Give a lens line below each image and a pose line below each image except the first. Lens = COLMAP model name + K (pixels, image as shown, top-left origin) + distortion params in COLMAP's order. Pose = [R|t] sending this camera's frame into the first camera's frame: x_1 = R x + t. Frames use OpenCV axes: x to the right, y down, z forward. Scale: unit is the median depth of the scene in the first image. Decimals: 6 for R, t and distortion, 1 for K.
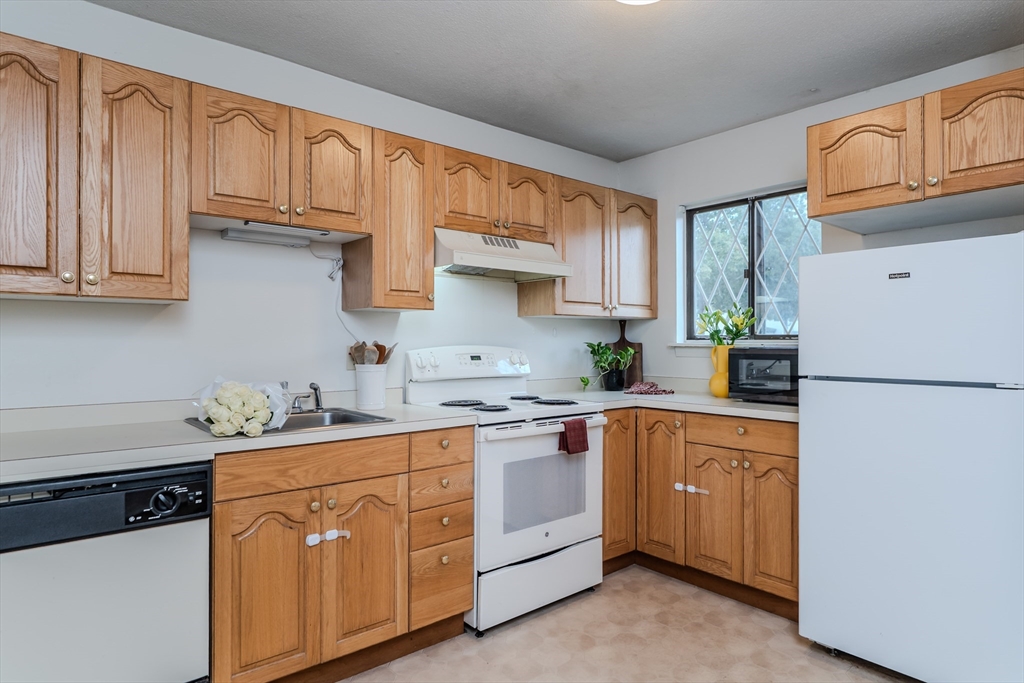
lens RADIAL K [[560.8, 0, 511.3], [0, 560.8, 339.2], [0, 0, 1]] dist [-0.010882, 0.001442]
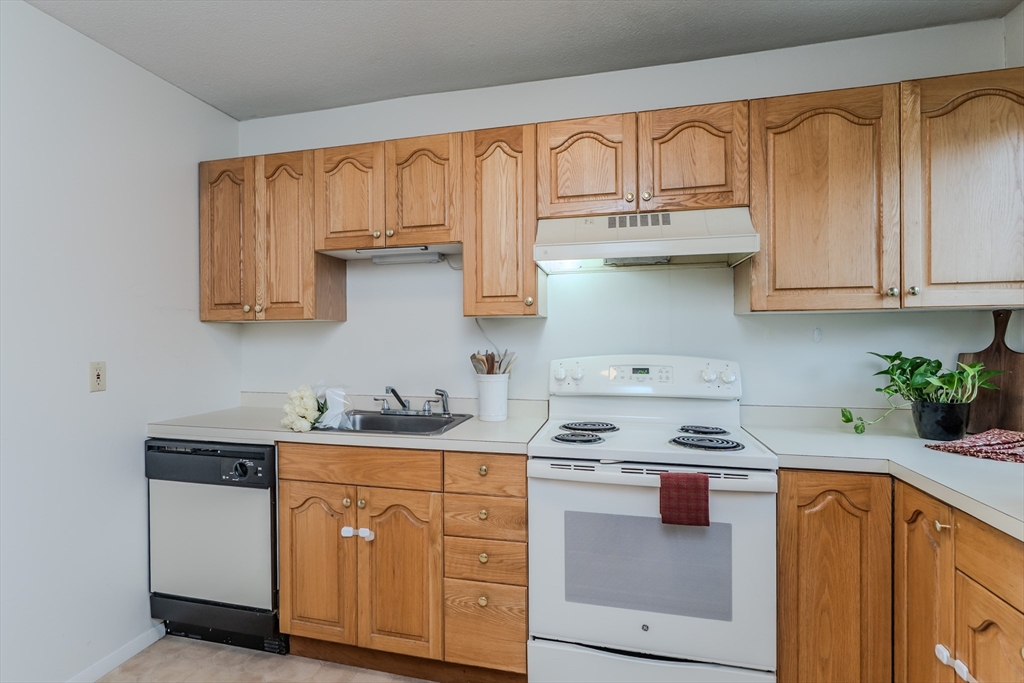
lens RADIAL K [[529.1, 0, 511.5], [0, 529.1, 342.2], [0, 0, 1]] dist [-0.005175, -0.002209]
pose [[0.585752, 0.003931, -0.810481, 0.555629], [0.008587, 0.999902, 0.011056, -0.021579], [0.810445, -0.013436, 0.585661, 0.530740]]
